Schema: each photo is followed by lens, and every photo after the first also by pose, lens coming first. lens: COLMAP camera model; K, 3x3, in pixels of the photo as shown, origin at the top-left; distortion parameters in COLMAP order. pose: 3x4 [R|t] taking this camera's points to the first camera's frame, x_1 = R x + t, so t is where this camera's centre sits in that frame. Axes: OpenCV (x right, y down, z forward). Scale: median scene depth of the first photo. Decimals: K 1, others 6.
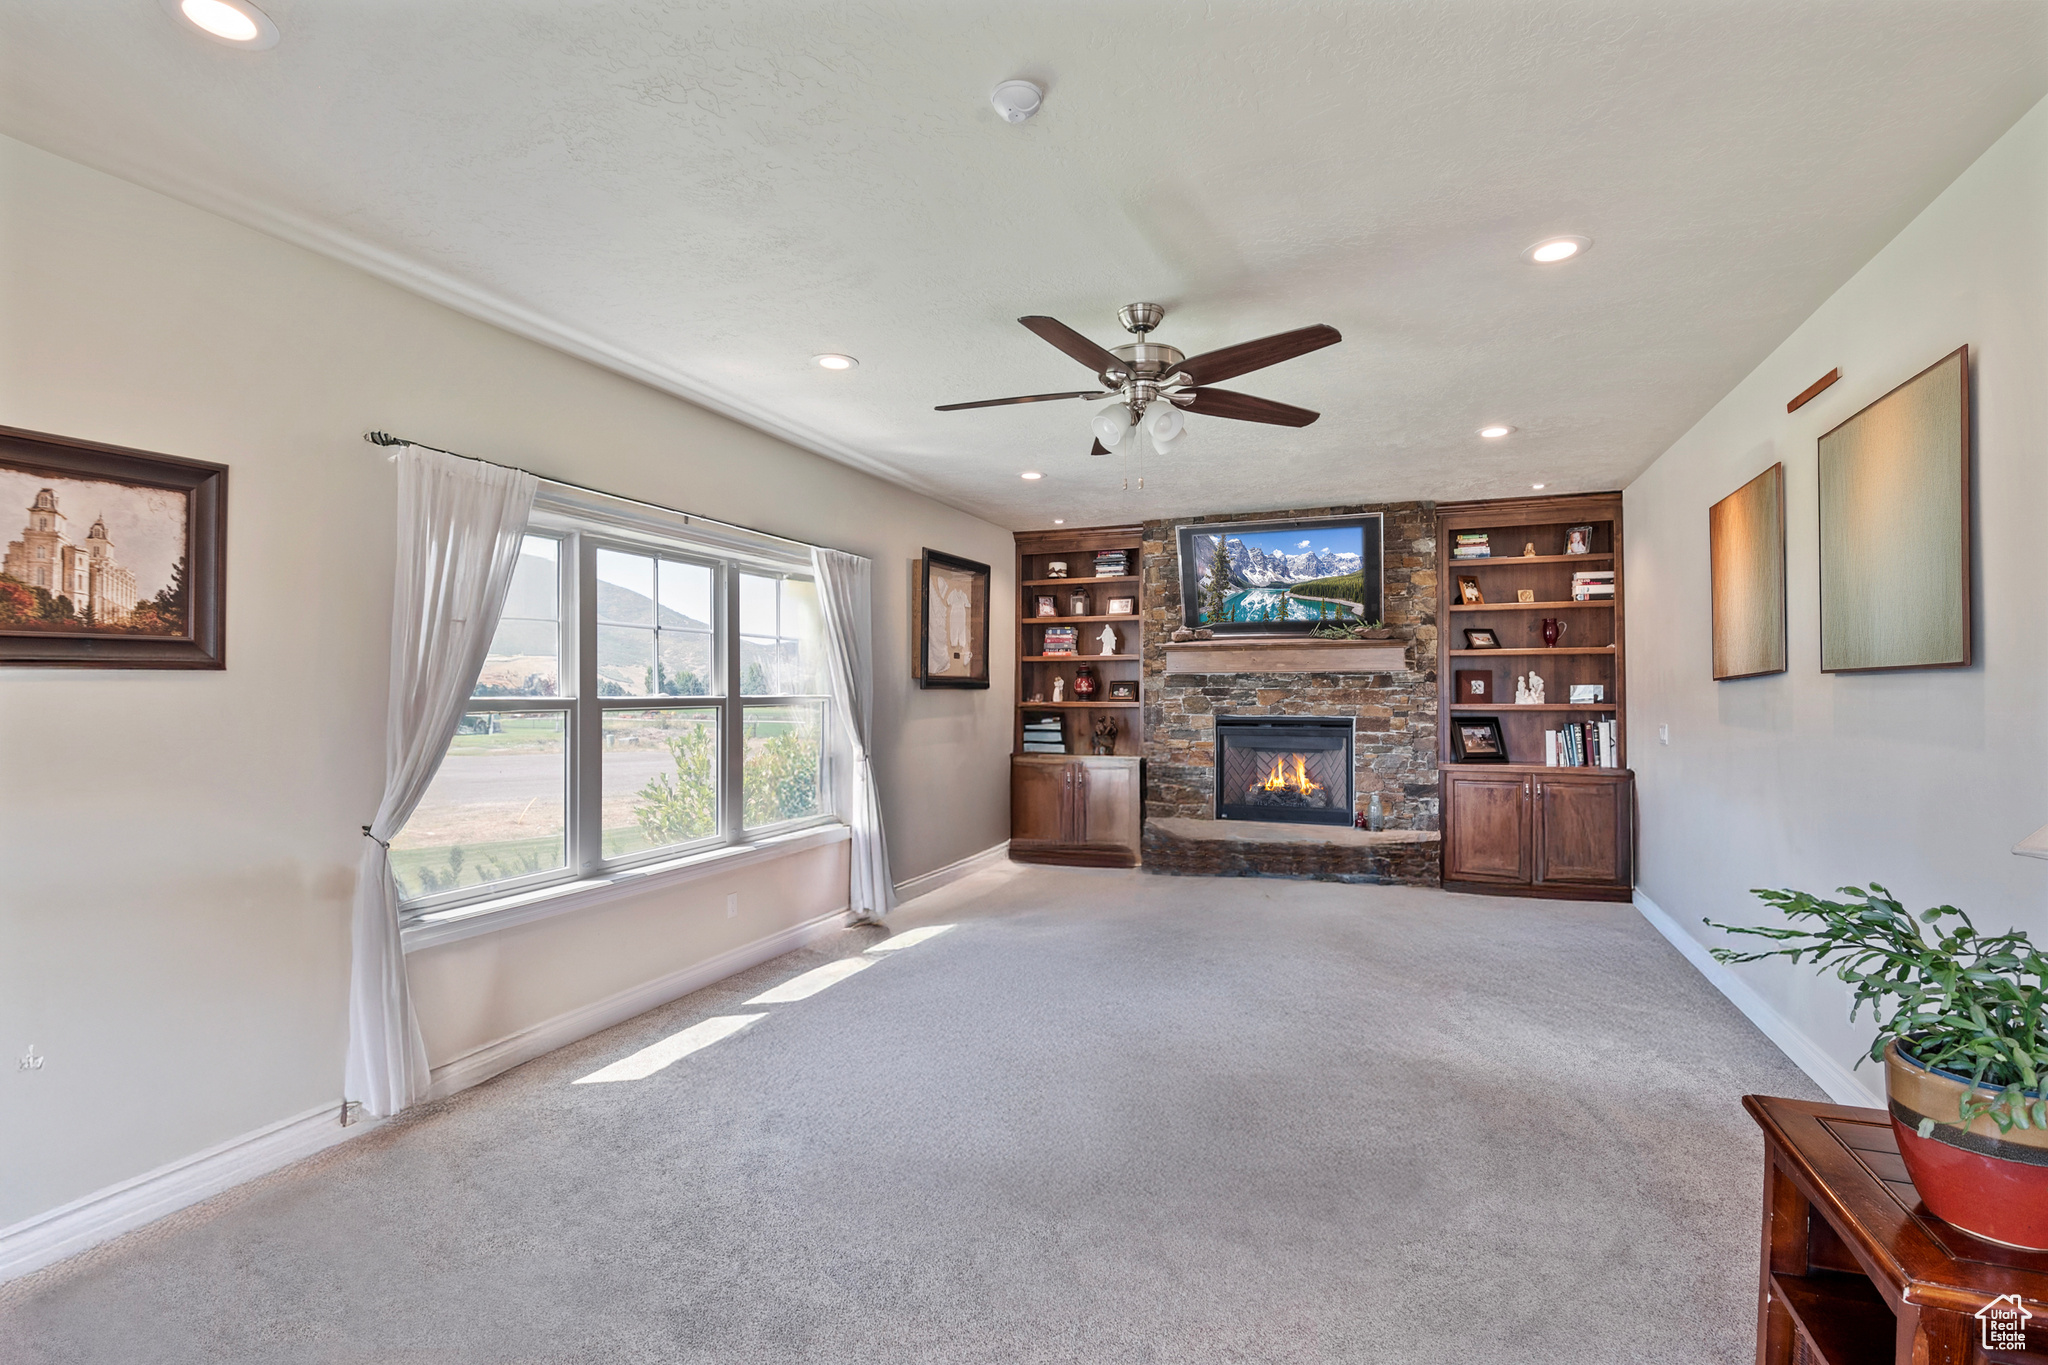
lens RADIAL K [[916.0, 0, 1015.2], [0, 916.0, 685.1], [0, 0, 1]] dist [0.000306, -0.000025]
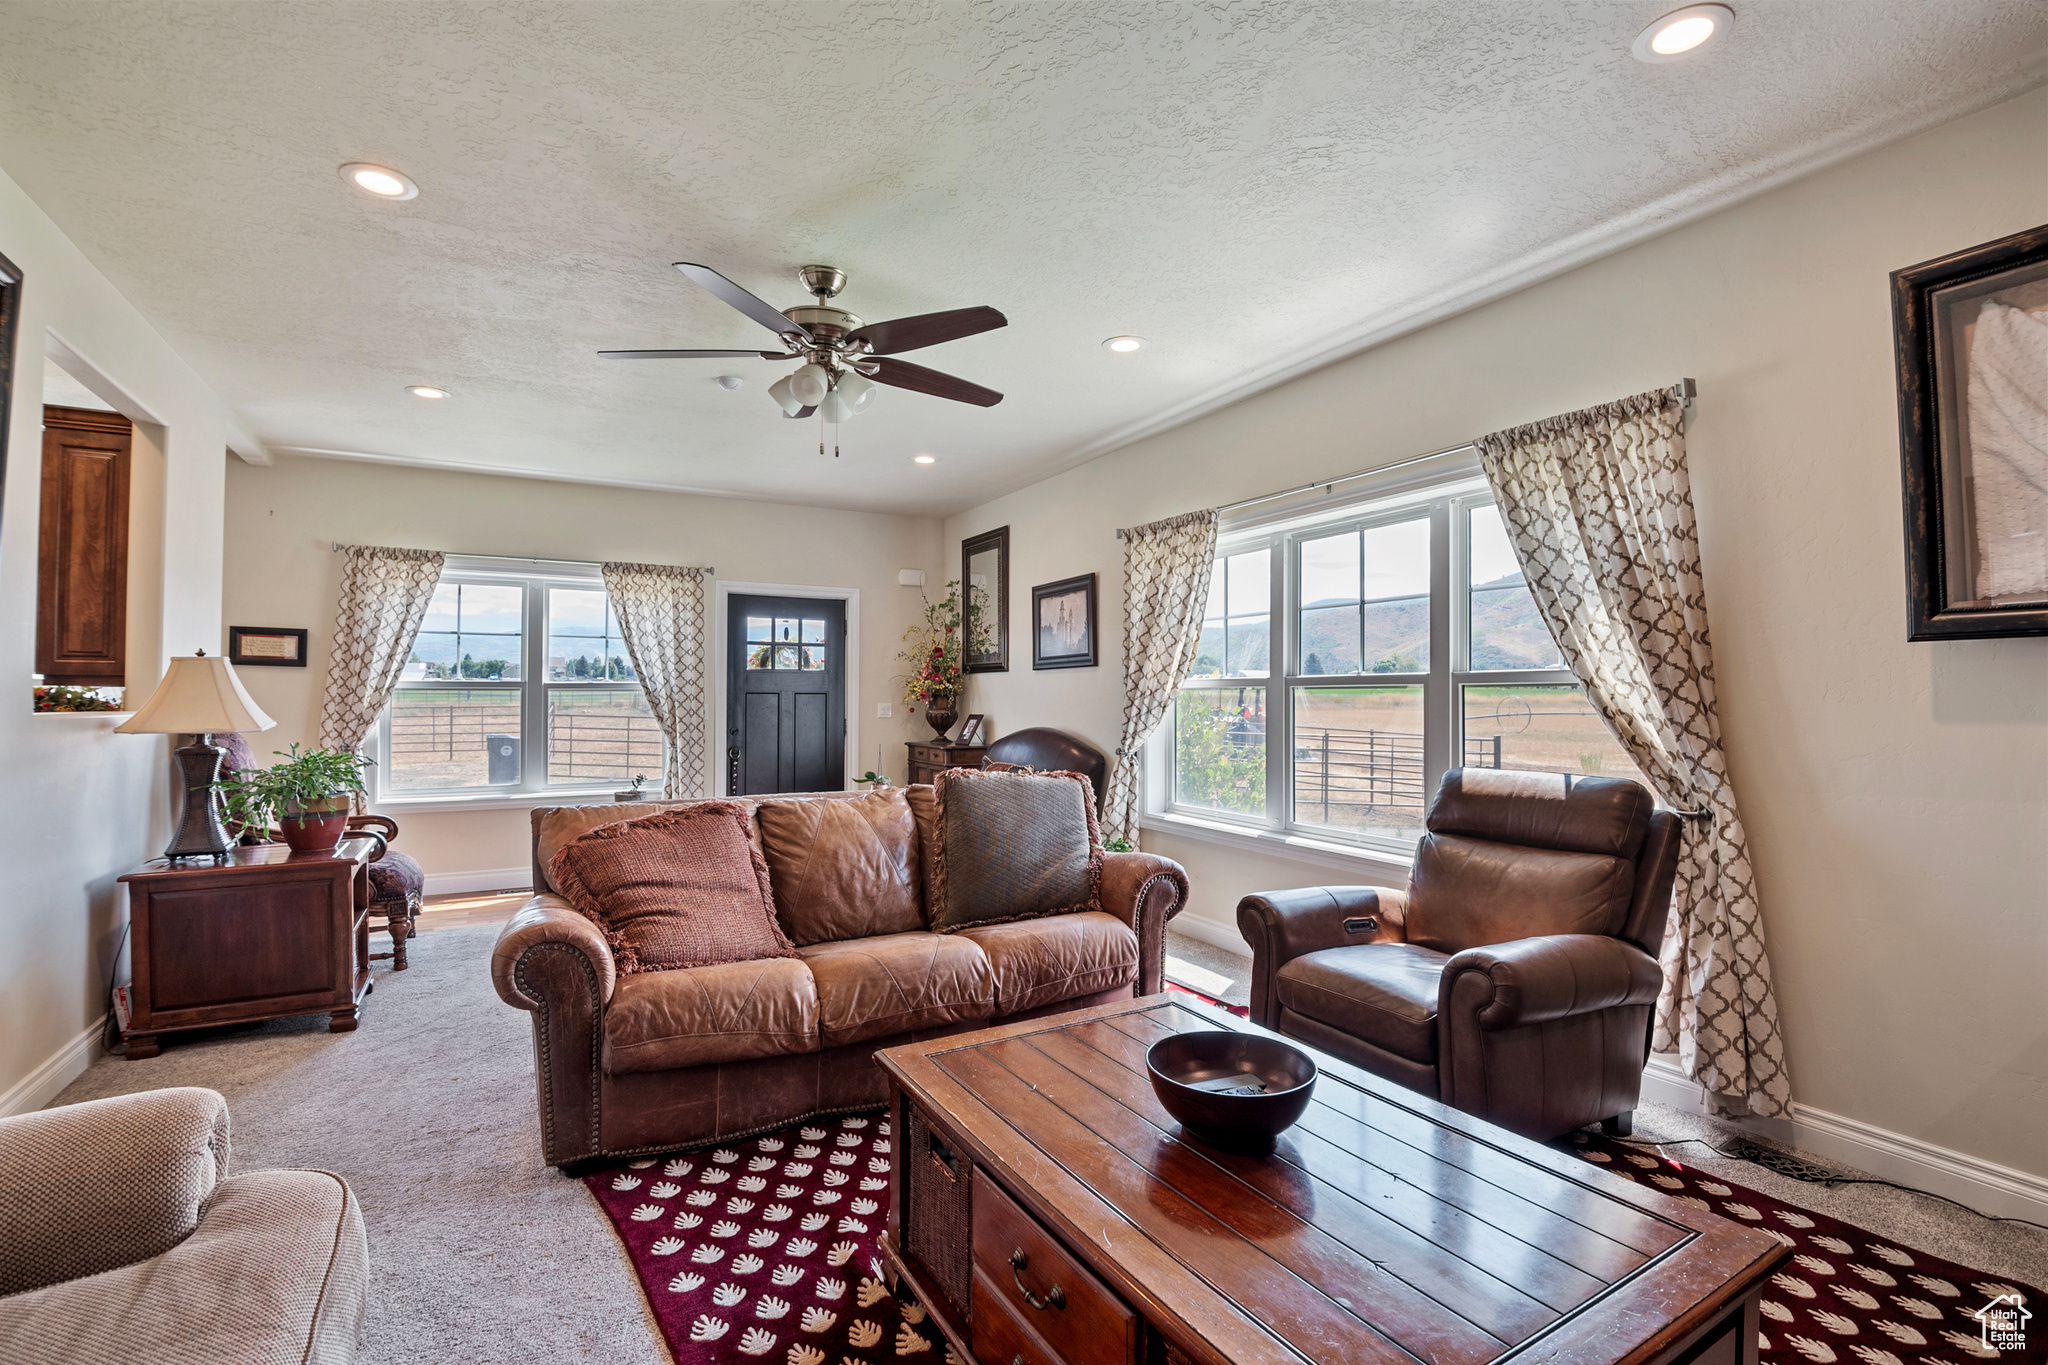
lens RADIAL K [[916.0, 0, 1016.2], [0, 916.0, 678.7], [0, 0, 1]] dist [0.000306, -0.000025]
pose [[-0.615272, 0.003097, -0.788309, 0.578480], [0.019000, 0.999760, -0.010902, 0.021156], [0.788086, -0.021685, -0.615184, 1.287554]]
